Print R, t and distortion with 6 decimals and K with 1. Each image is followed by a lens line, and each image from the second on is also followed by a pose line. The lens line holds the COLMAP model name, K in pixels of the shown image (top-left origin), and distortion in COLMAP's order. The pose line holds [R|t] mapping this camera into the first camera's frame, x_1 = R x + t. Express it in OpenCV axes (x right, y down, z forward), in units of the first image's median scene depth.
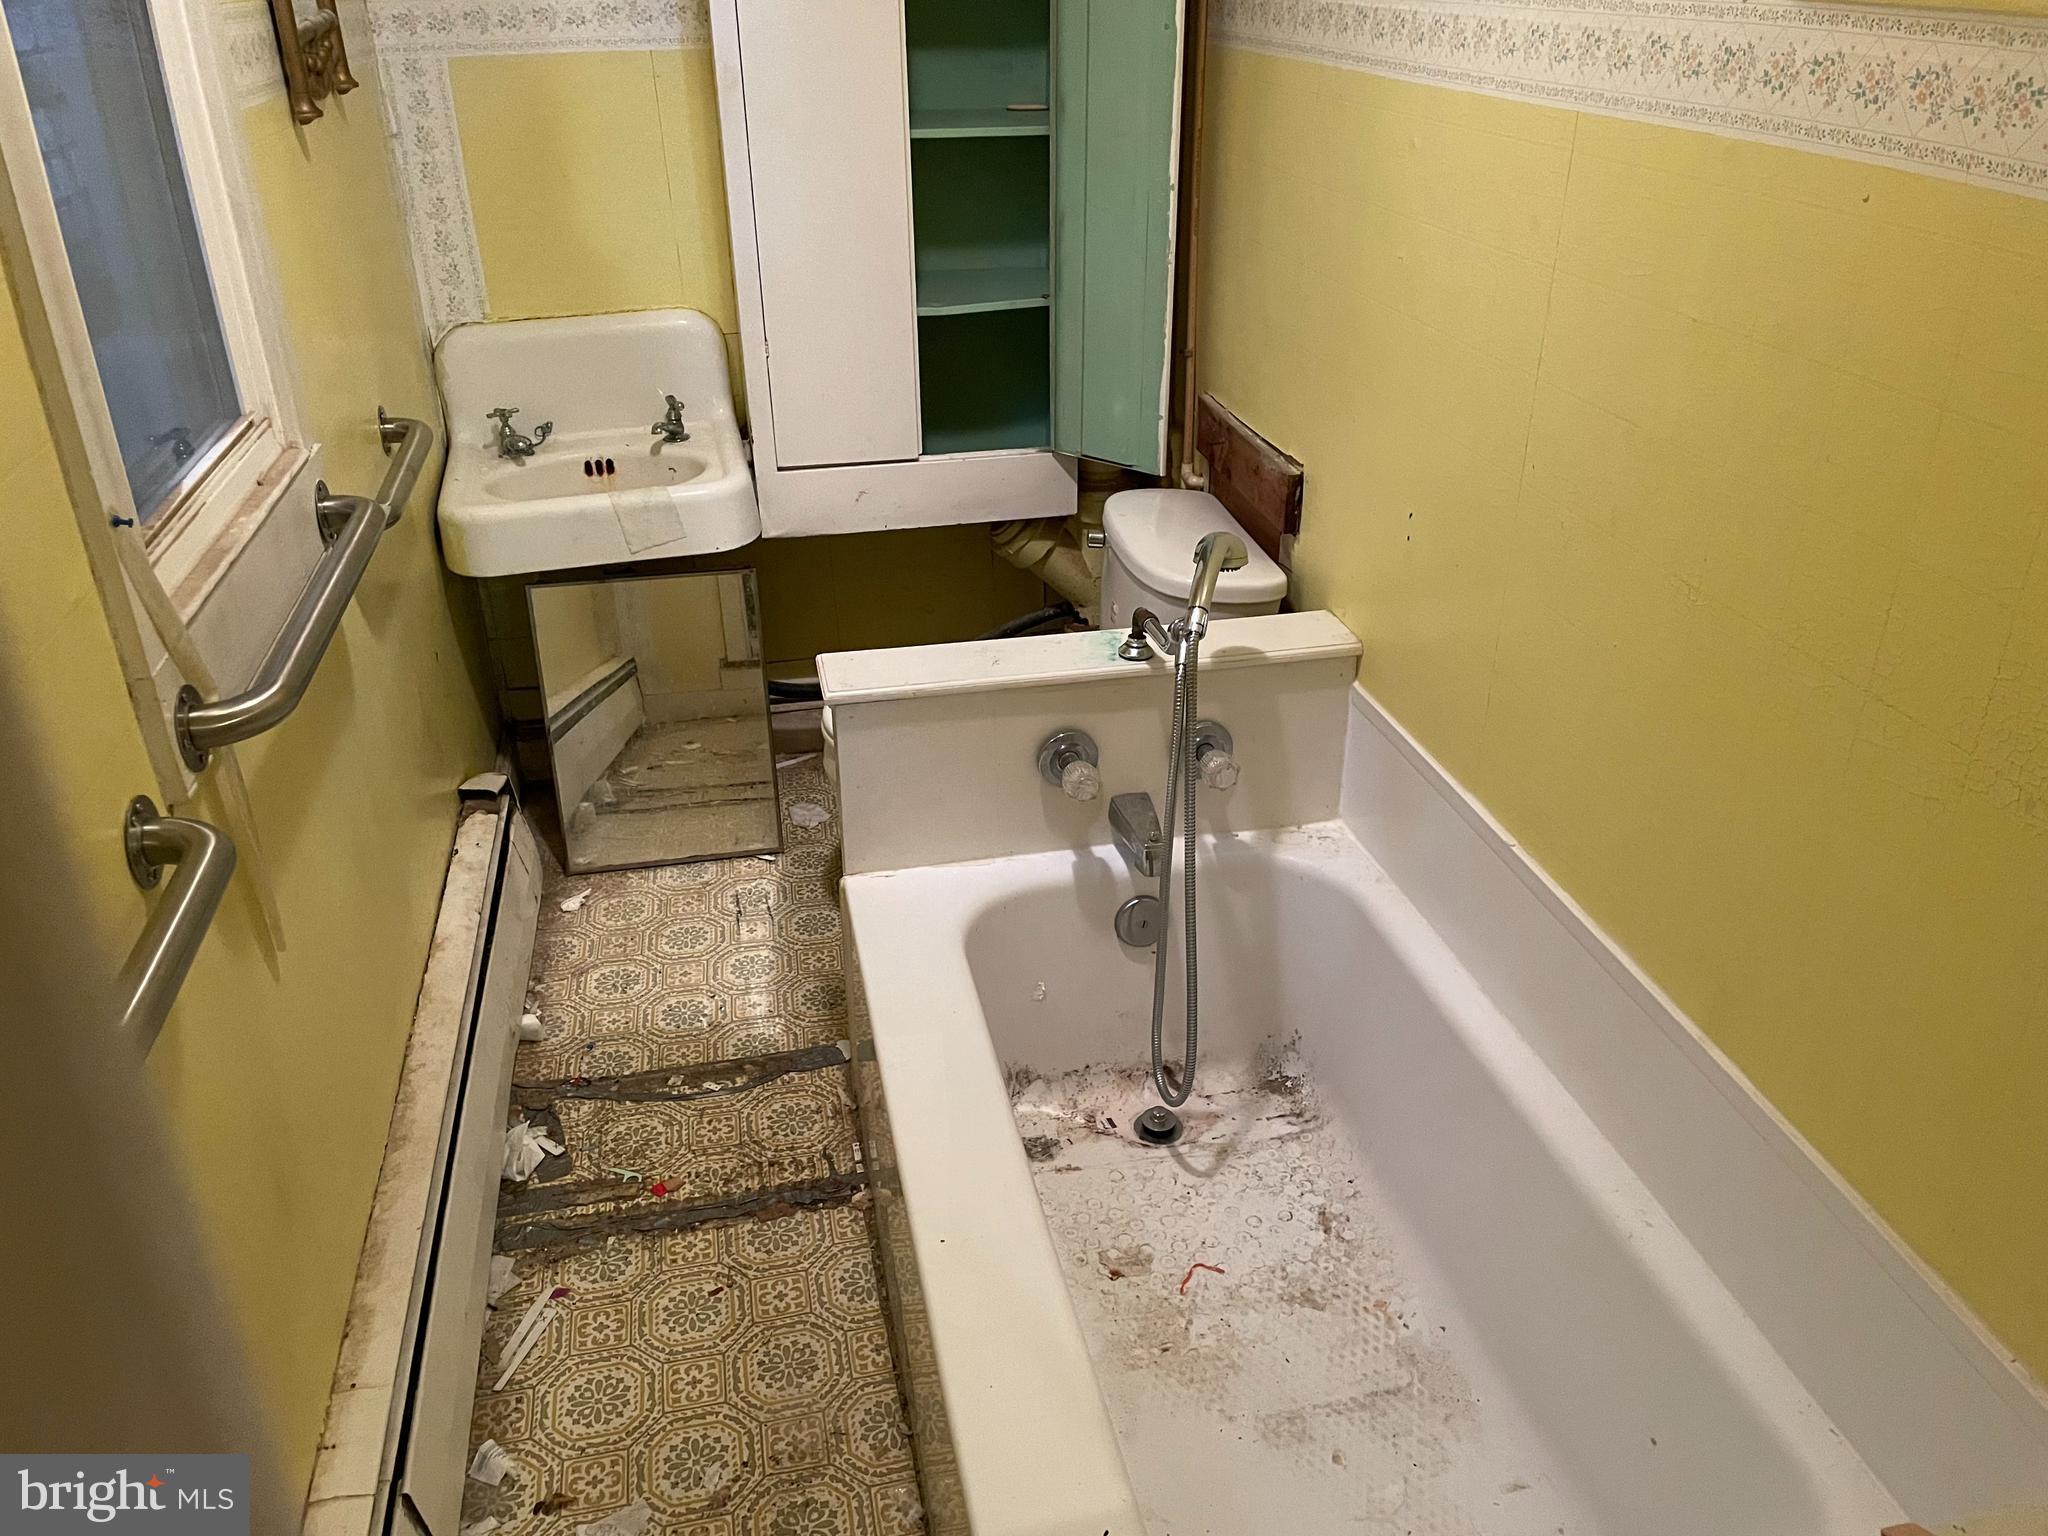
lens RADIAL K [[1535.0, 0, 1053.6], [0, 1535.0, 765.7], [0, 0, 1]] dist [0.085006, -0.102619]
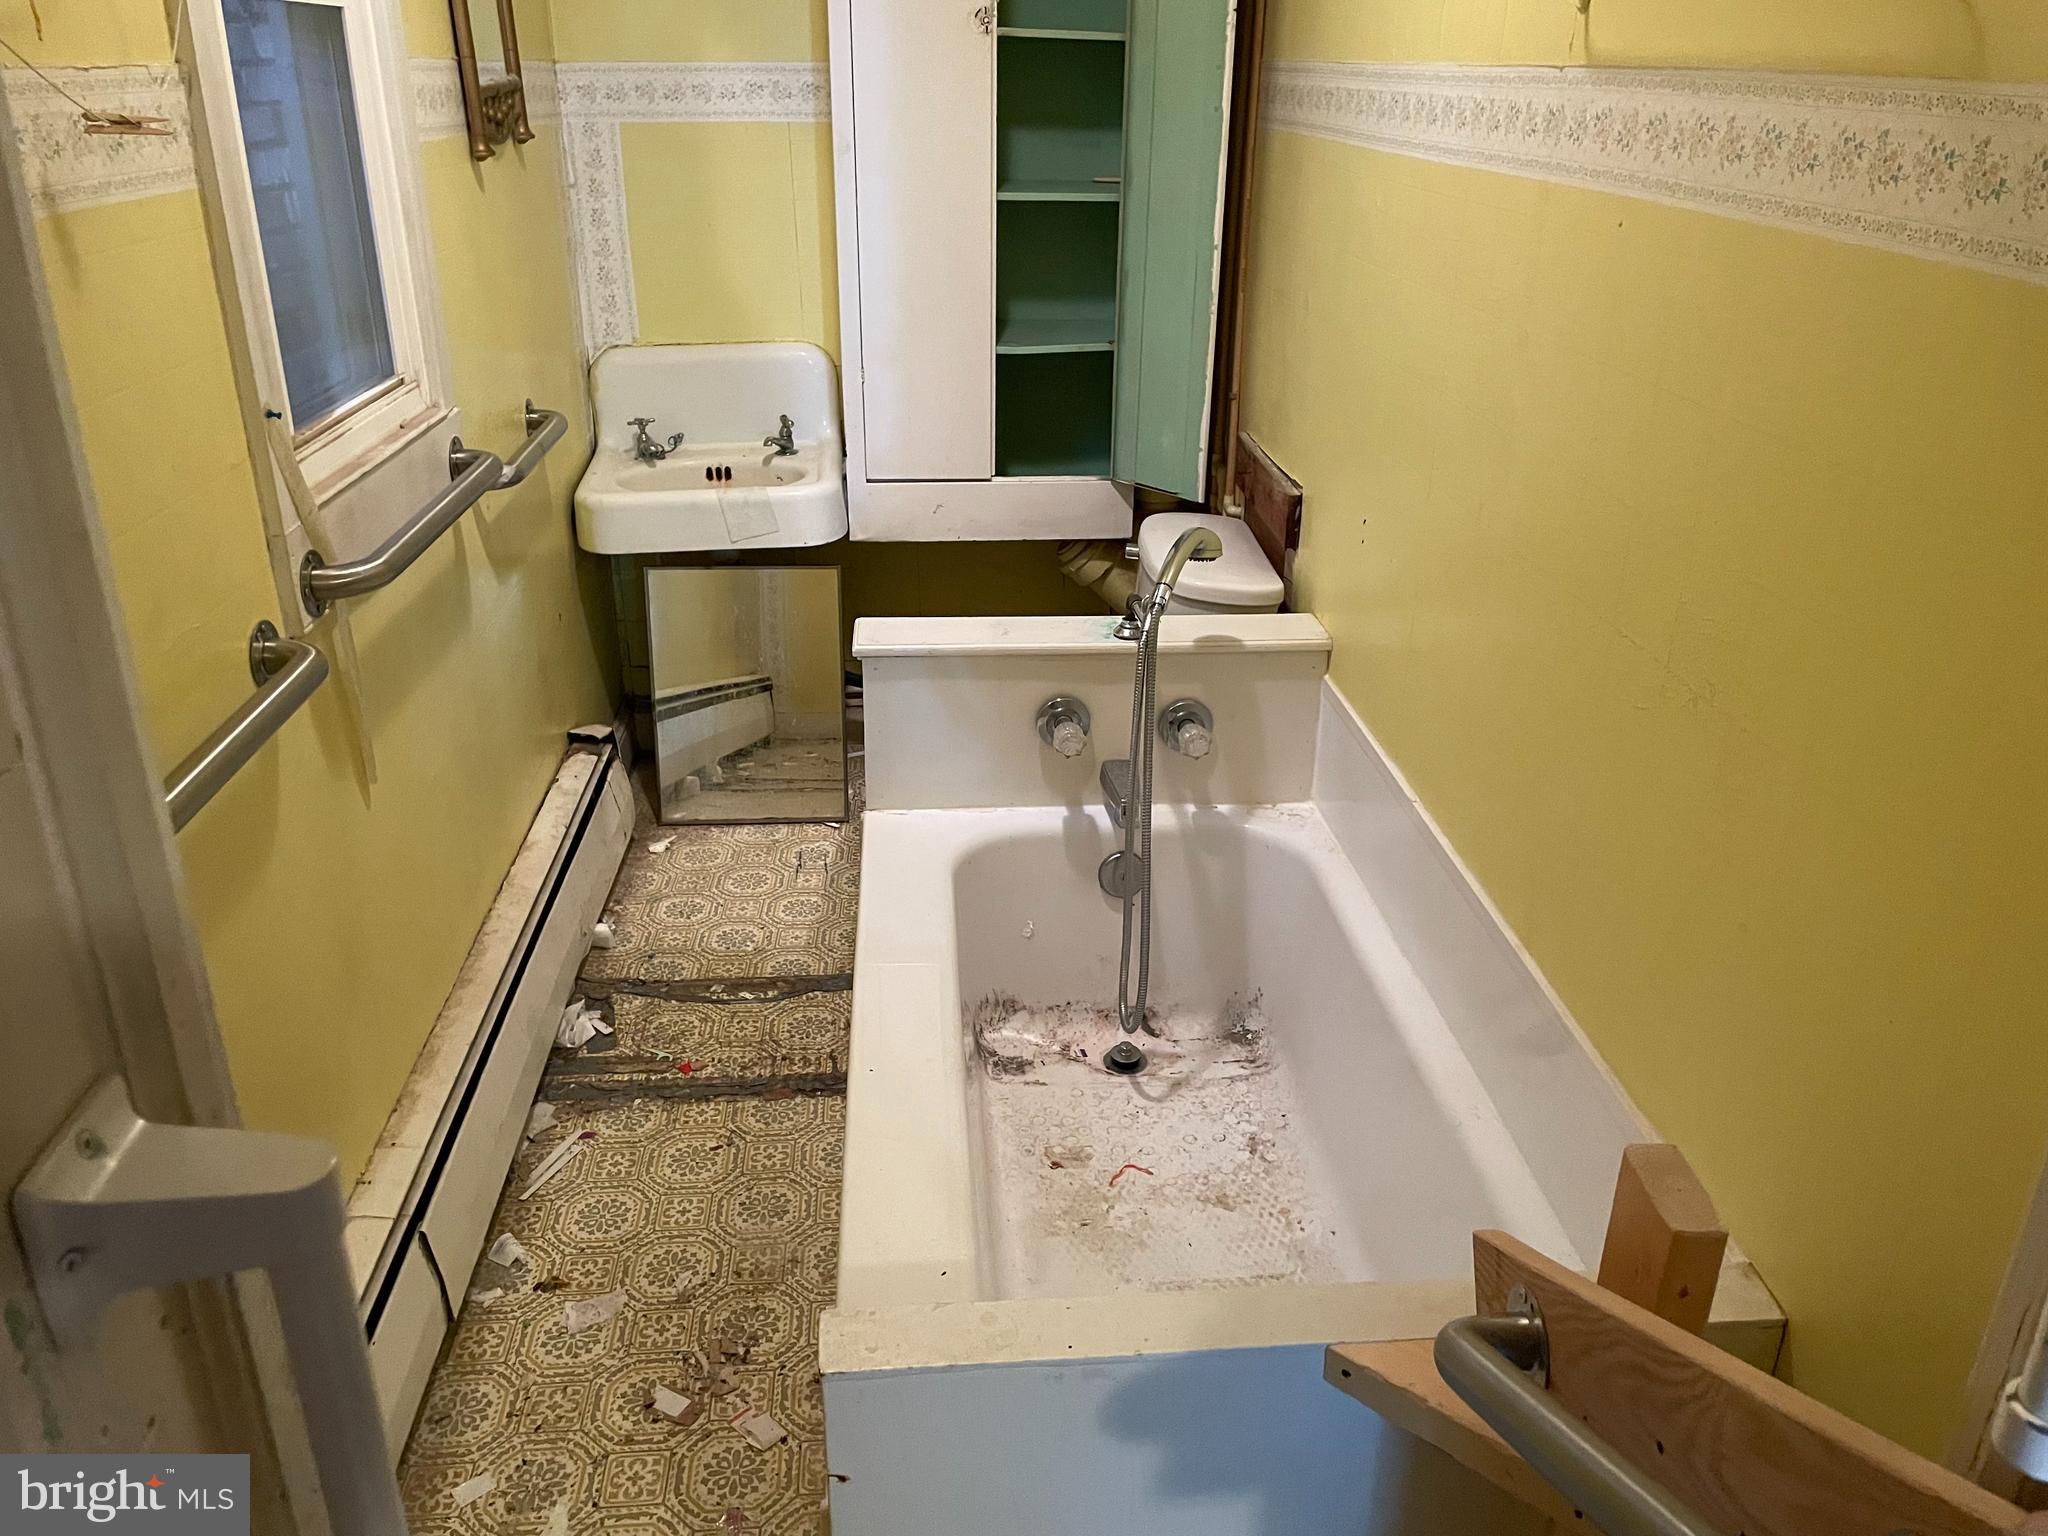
lens RADIAL K [[1531.6, 0, 1058.4], [0, 1531.6, 757.8], [0, 0, 1]] dist [0.091341, -0.123612]
pose [[0.991252, 0.071064, -0.111217, 0.129022], [-0.078186, 0.995069, -0.061030, 0.088117], [0.106332, 0.069191, 0.991920, -0.126200]]
